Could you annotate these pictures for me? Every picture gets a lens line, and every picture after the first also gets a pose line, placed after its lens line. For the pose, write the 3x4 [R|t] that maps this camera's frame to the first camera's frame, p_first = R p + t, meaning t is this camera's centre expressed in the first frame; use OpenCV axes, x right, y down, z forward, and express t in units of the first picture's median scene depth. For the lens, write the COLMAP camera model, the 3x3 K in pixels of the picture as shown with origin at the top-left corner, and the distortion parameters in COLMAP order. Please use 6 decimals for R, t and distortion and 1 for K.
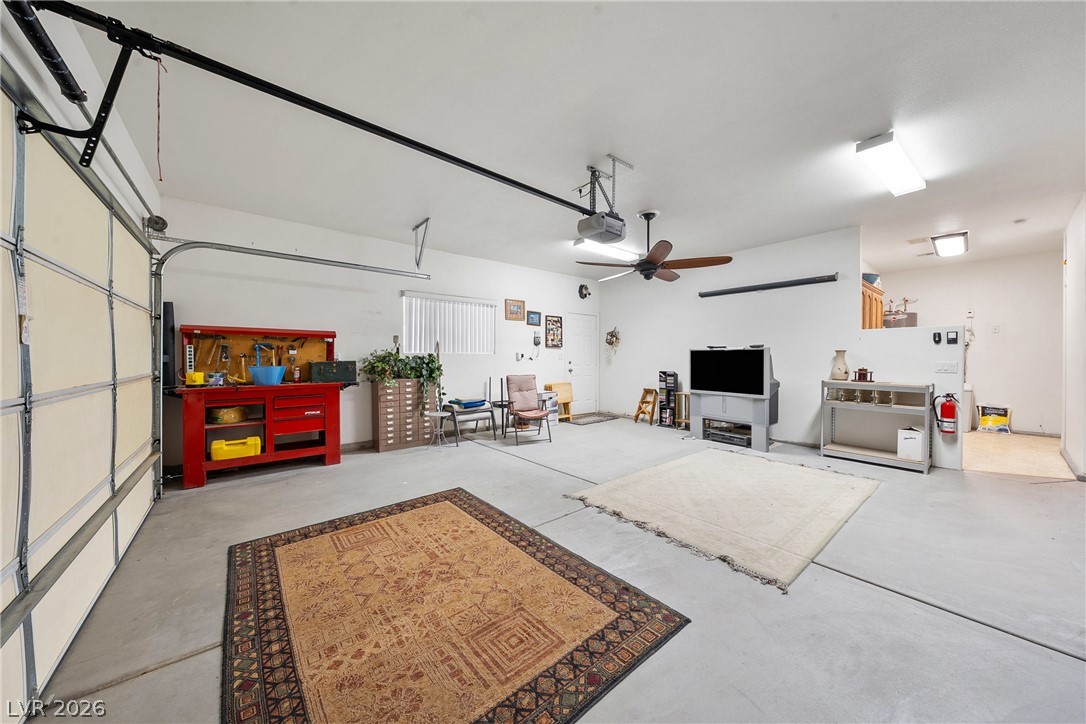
lens RADIAL K [[368.1, 0, 545.9], [0, 368.1, 357.7], [0, 0, 1]] dist [-0.000305, -0.000026]
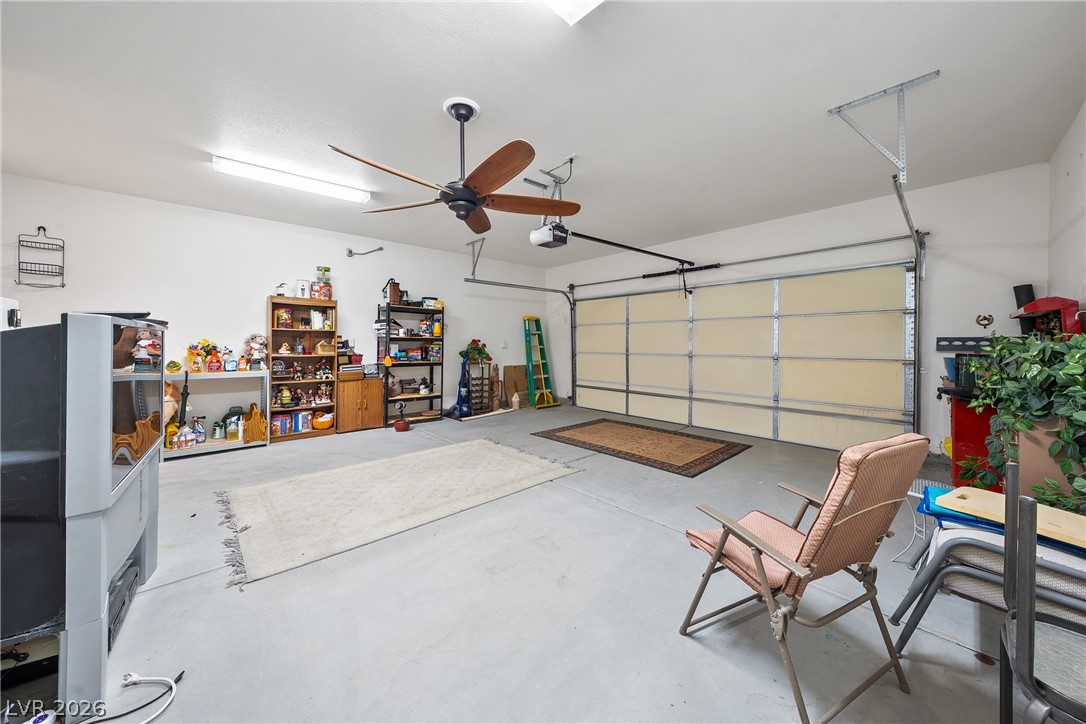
lens RADIAL K [[368.1, 0, 539.3], [0, 368.1, 350.7], [0, 0, 1]] dist [-0.000305, -0.000026]
pose [[-0.998523, 0.002178, -0.054282, 0.249609], [0.001539, 0.999929, 0.011804, -0.000645], [0.054304, 0.011703, -0.998456, 2.136583]]
